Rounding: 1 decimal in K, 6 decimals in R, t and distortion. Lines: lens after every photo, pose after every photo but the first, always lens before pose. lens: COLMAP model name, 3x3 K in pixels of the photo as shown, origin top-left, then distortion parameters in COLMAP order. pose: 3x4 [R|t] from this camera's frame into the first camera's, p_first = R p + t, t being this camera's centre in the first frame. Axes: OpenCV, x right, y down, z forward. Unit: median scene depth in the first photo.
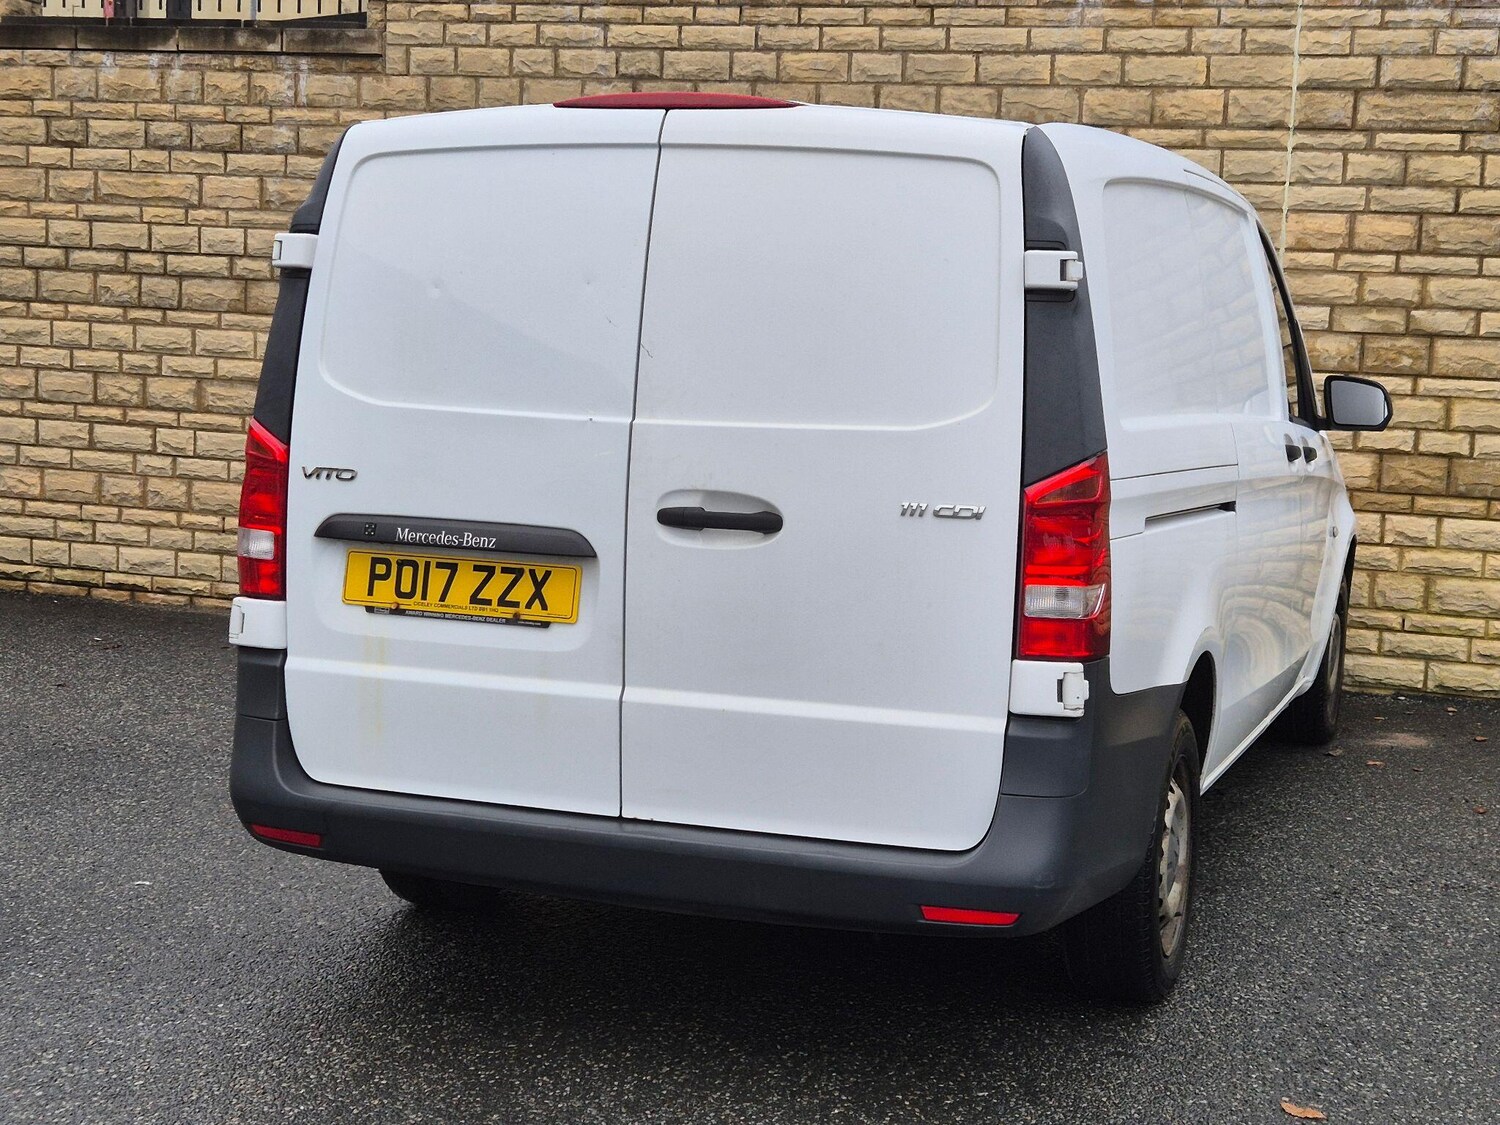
lens RADIAL K [[2324.6, 0, 764.4], [0, 2324.6, 556.2], [0, 0, 1]] dist [0.079854, 0.000000]
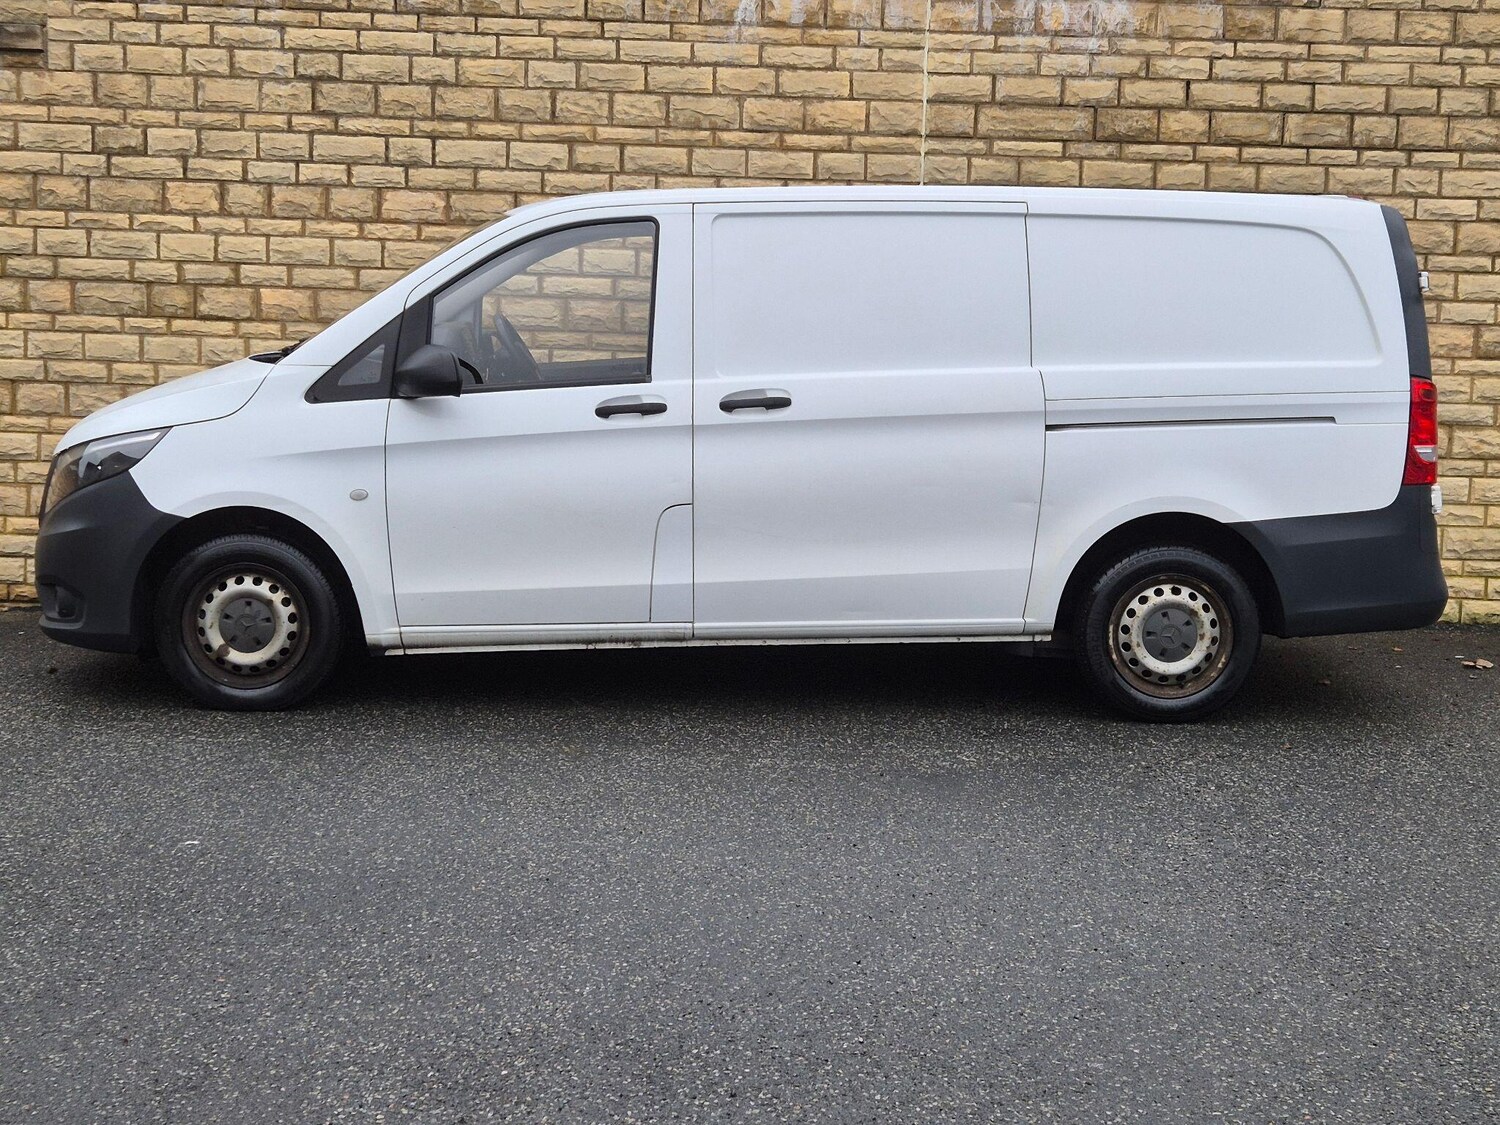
lens RADIAL K [[2324.6, 0, 764.5], [0, 2324.6, 540.0], [0, 0, 1]] dist [0.079854, 0.000000]
pose [[0.947092, -0.048856, 0.317223, -0.223933], [0.047425, 0.998800, 0.012237, -0.000552], [-0.317440, 0.003455, 0.948272, -0.069133]]
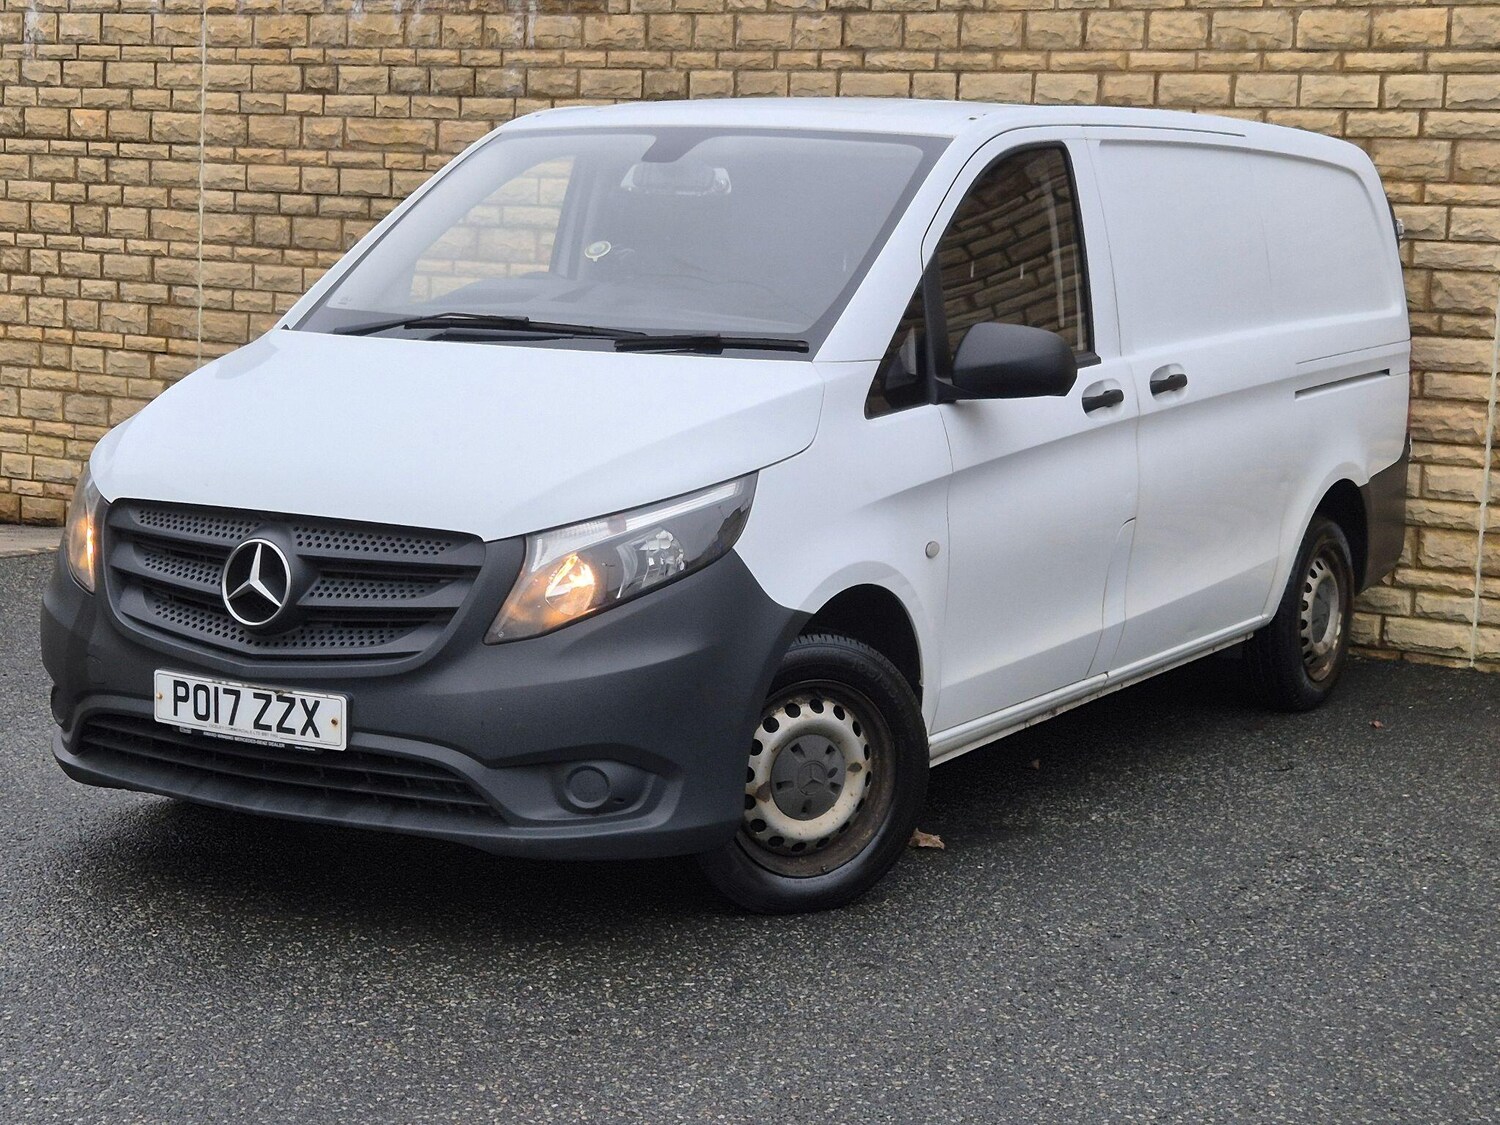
lens RADIAL K [[2709.9, 0, 751.7], [0, 2709.9, 519.6], [0, 0, 1]] dist [0.093368, 0.000000]
pose [[0.967478, 0.024283, -0.251787, 0.206791], [-0.028235, 0.999528, -0.012093, 0.018077], [0.251374, 0.018809, 0.967707, -0.083591]]
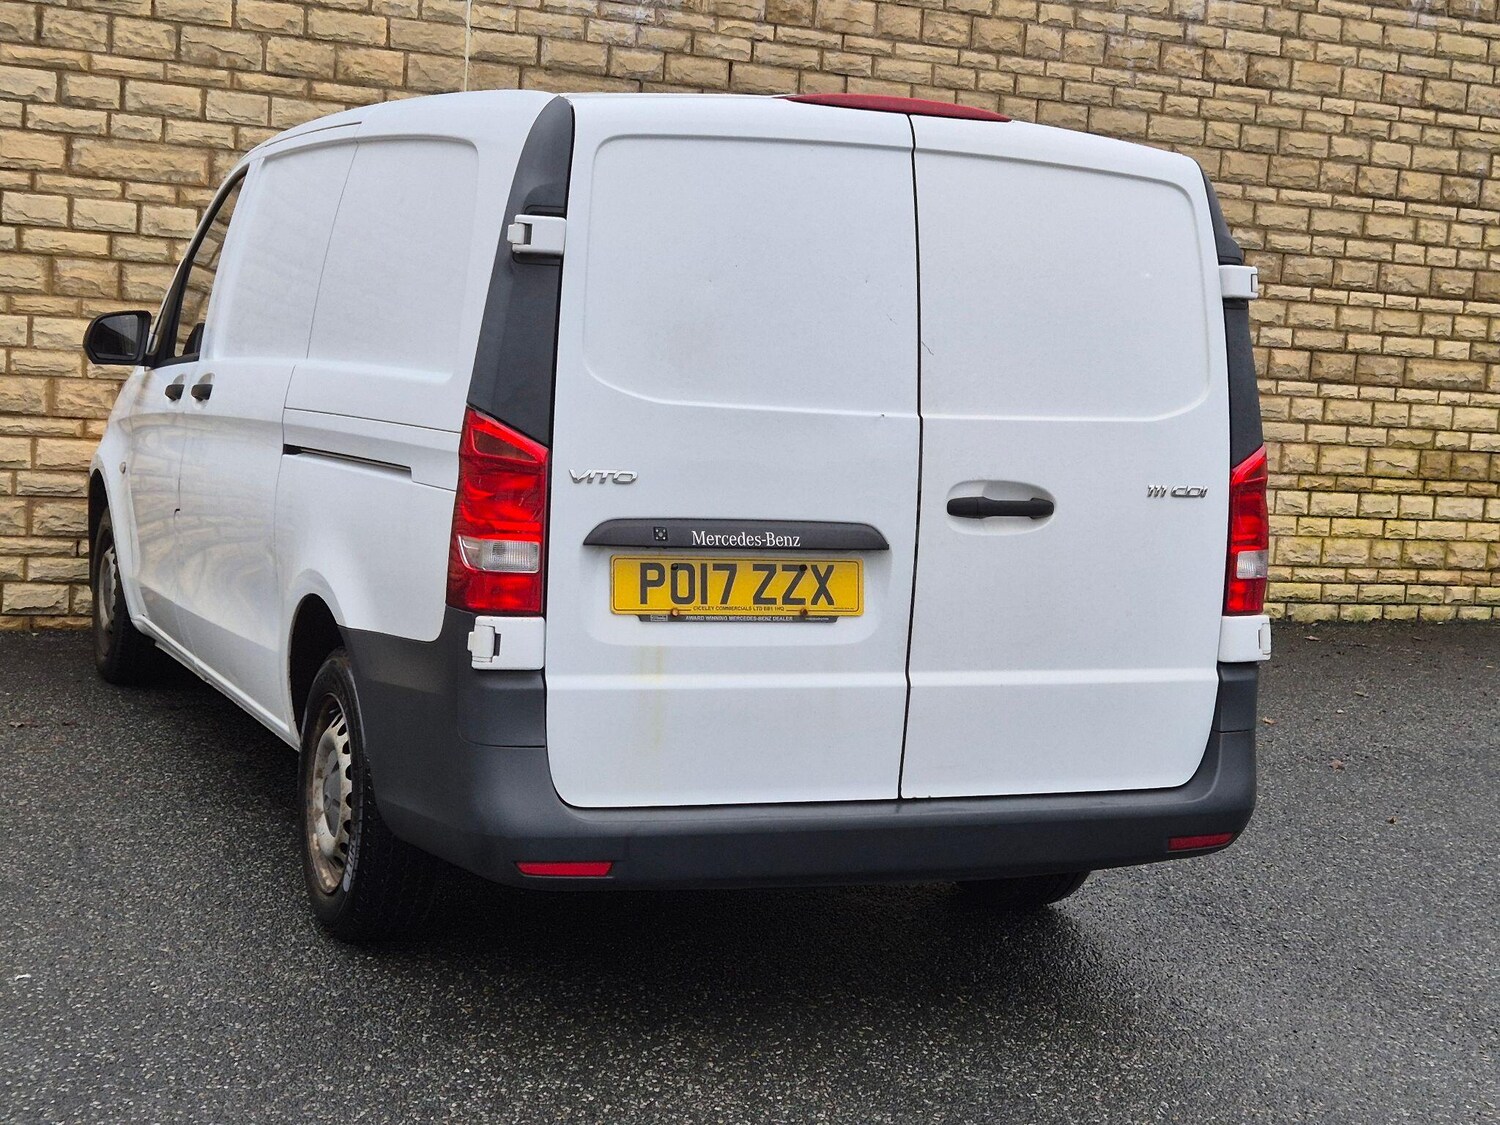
lens RADIAL K [[2324.6, 0, 759.0], [0, 2324.6, 535.2], [0, 0, 1]] dist [0.079854, 0.000000]
pose [[0.729682, -0.055158, 0.681558, -0.400220], [0.036221, 0.998460, 0.042026, -0.025161], [-0.682826, -0.005979, 0.730556, 0.142019]]
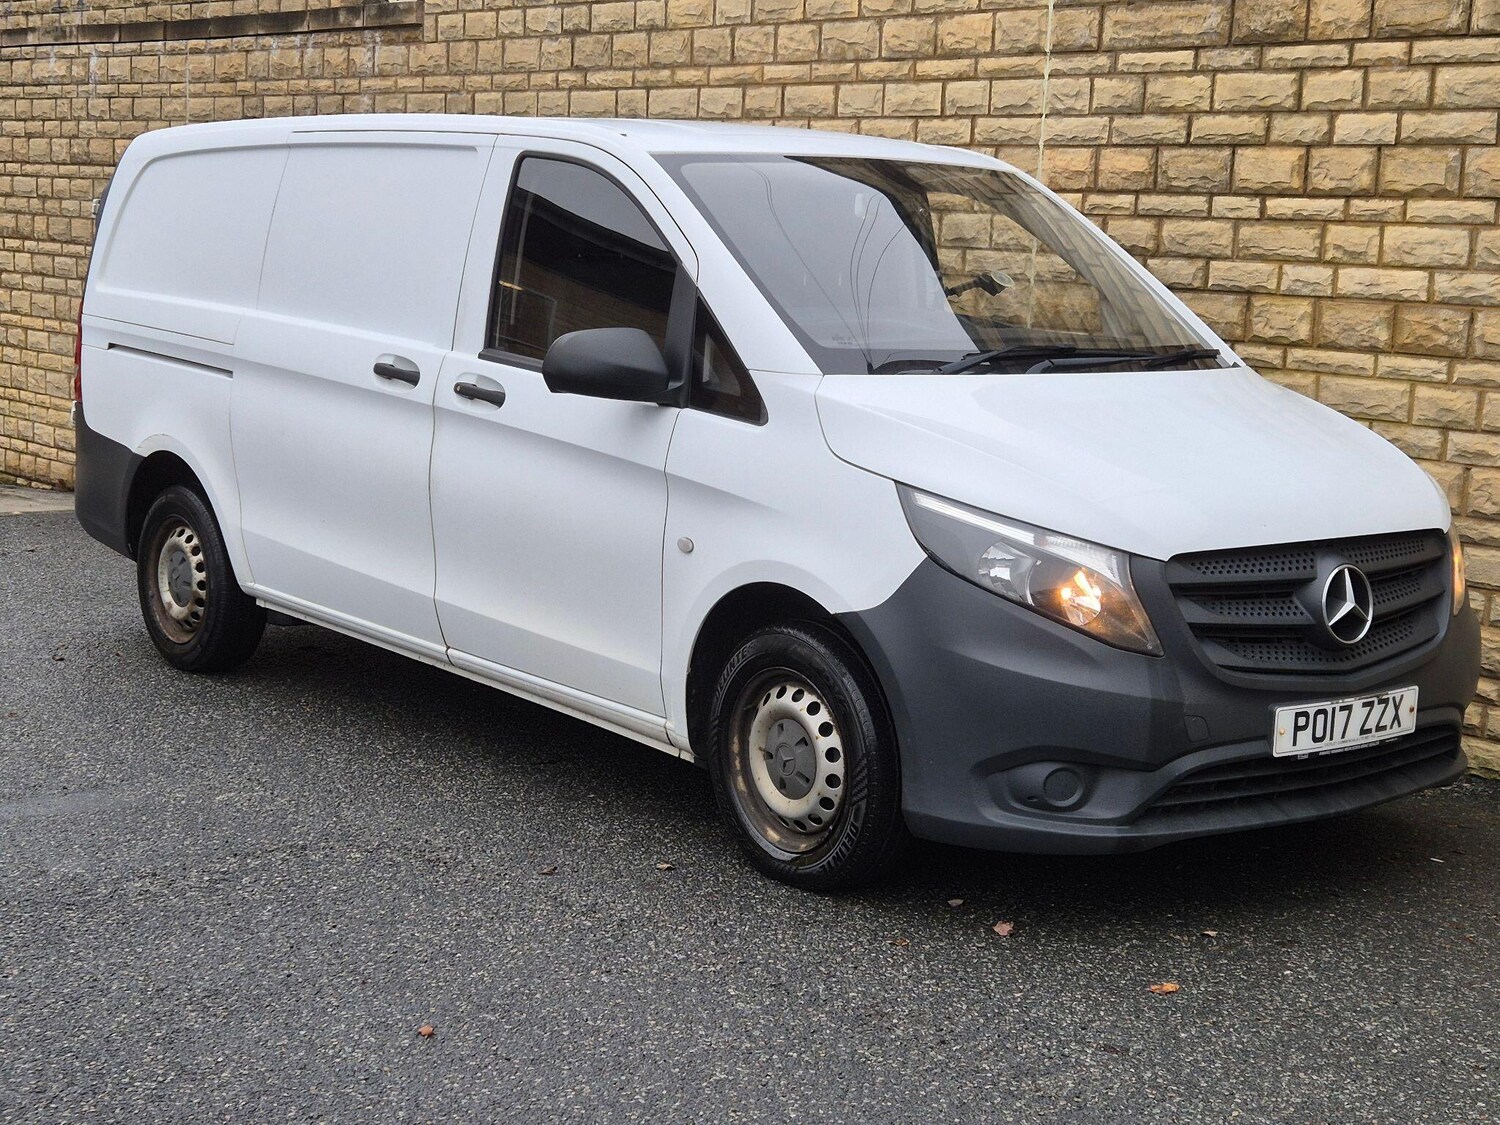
lens RADIAL K [[2324.6, 0, 742.6], [0, 2324.6, 547.8], [0, 0, 1]] dist [0.079854, 0.000000]
pose [[0.850000, 0.065337, -0.522715, 0.594769], [-0.067307, 0.997616, 0.015248, -0.002403], [0.522465, 0.022222, 0.852371, 0.192338]]
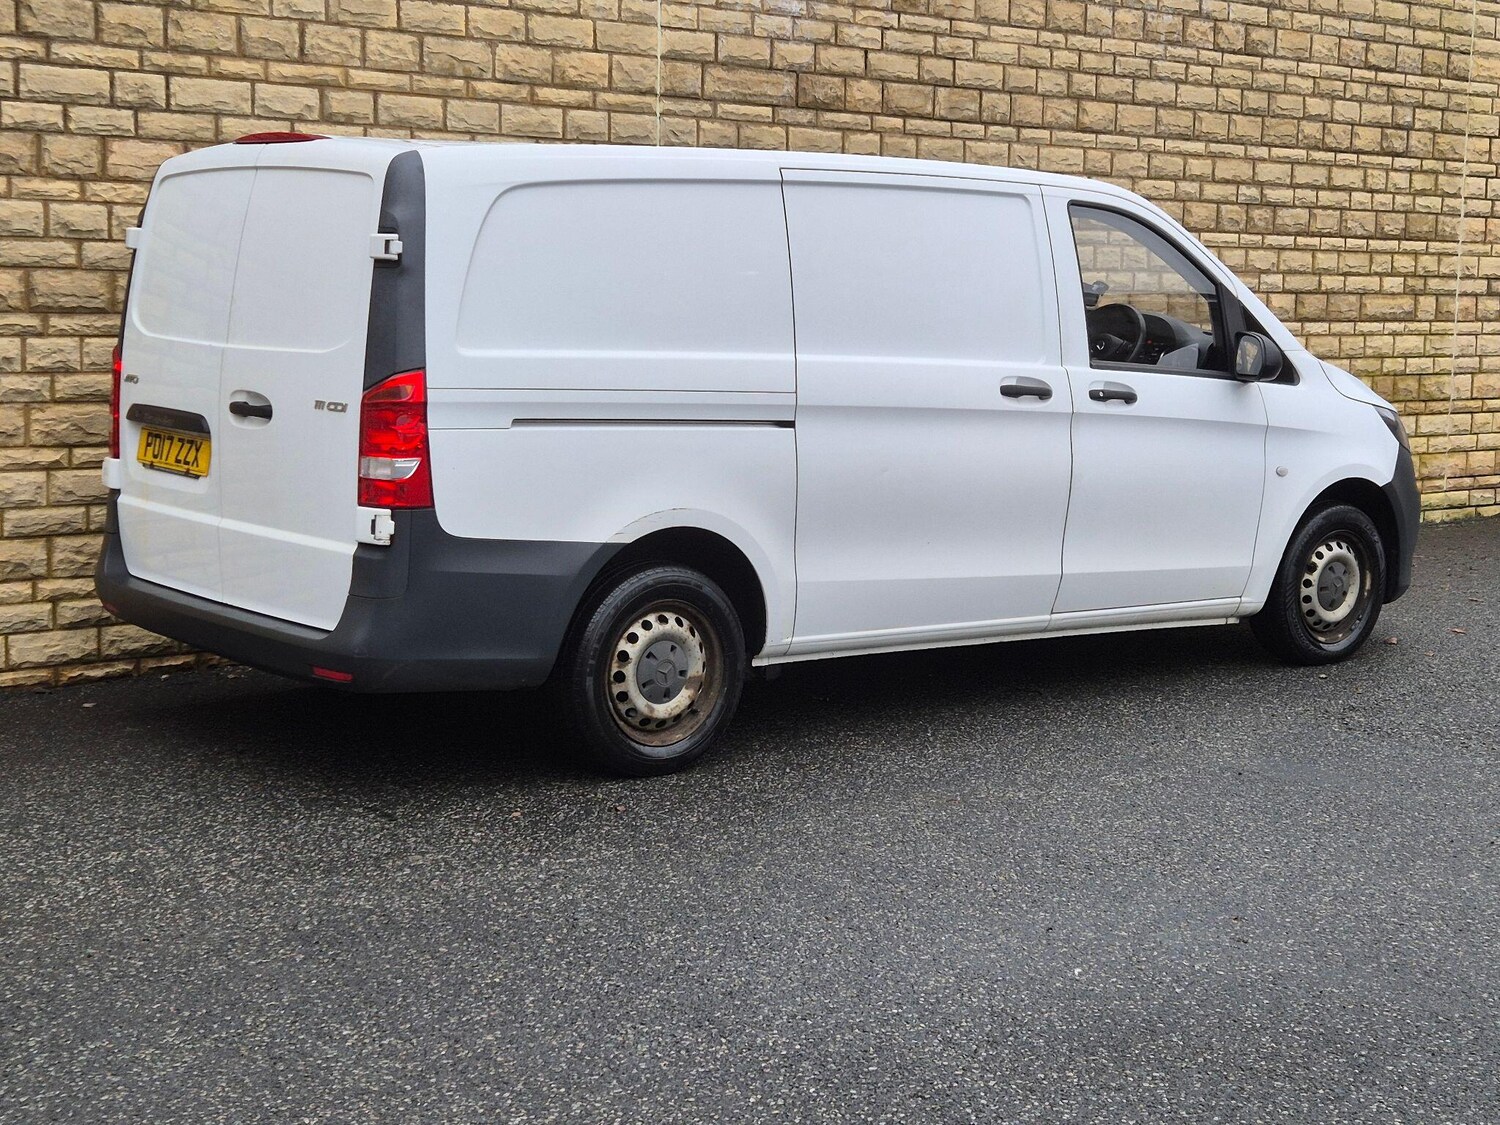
lens RADIAL K [[2324.6, 0, 786.2], [0, 2324.6, 526.3], [0, 0, 1]] dist [0.079854, 0.000000]
pose [[0.516275, -0.124621, 0.847308, -0.667526], [0.098383, 0.991437, 0.085873, -0.072331], [-0.850753, 0.039027, 0.524114, 0.395757]]
